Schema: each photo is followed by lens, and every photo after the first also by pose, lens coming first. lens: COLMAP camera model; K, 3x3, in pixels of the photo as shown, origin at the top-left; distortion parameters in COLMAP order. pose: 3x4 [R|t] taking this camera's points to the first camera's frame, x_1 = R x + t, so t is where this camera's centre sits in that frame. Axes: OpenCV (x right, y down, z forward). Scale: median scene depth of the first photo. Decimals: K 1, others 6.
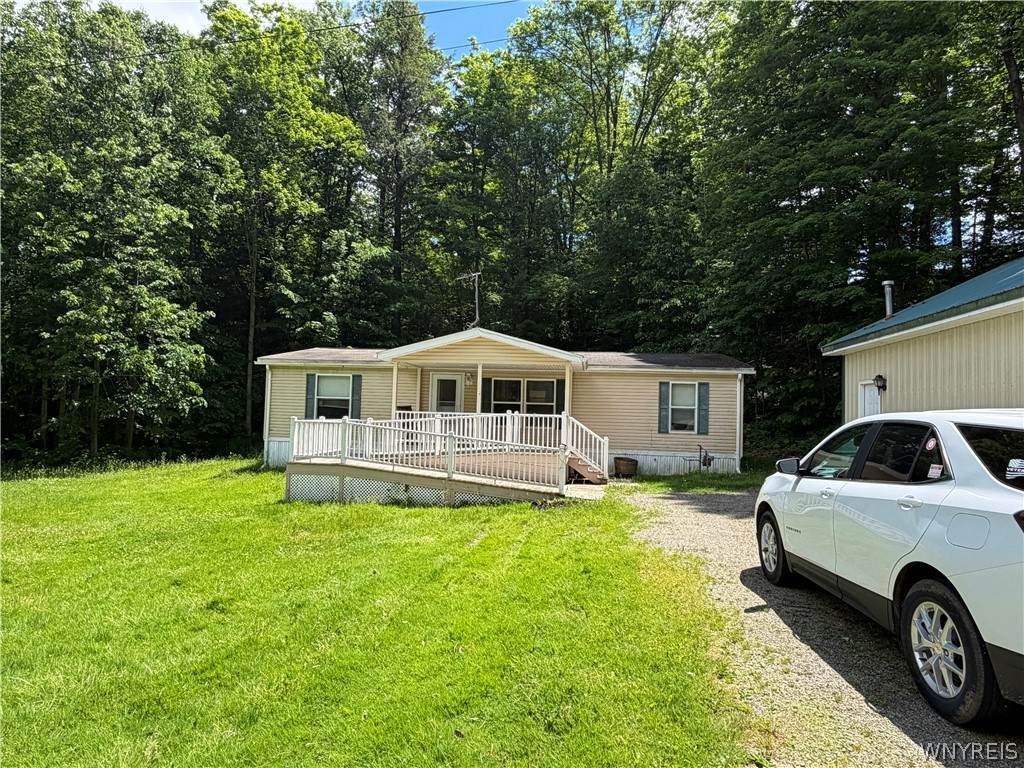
lens RADIAL K [[591.1, 0, 512.0], [0, 591.1, 384.0], [0, 0, 1]] dist [0.001257, 0.000279]
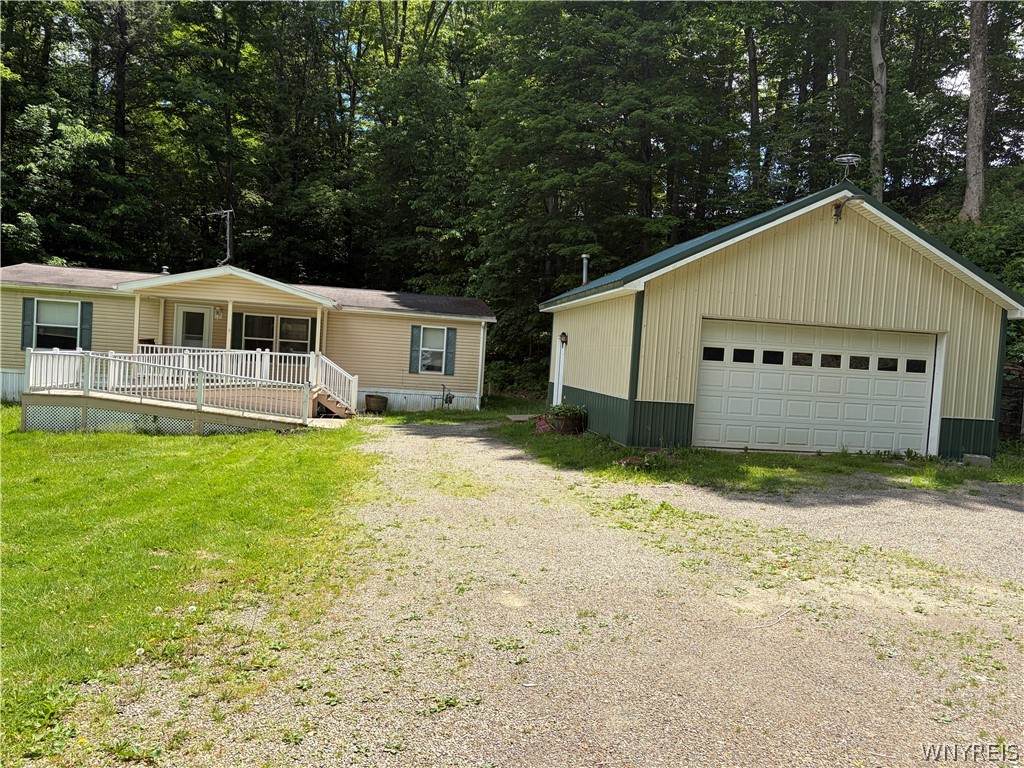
lens RADIAL K [[775.2, 0, 512.0], [0, 775.2, 384.0], [0, 0, 1]] dist [0.062449, -0.063301]
pose [[0.957009, 0.019771, 0.289384, 0.019791], [-0.048478, 0.994544, 0.092372, -0.033591], [-0.285979, -0.102430, 0.952746, -0.364689]]
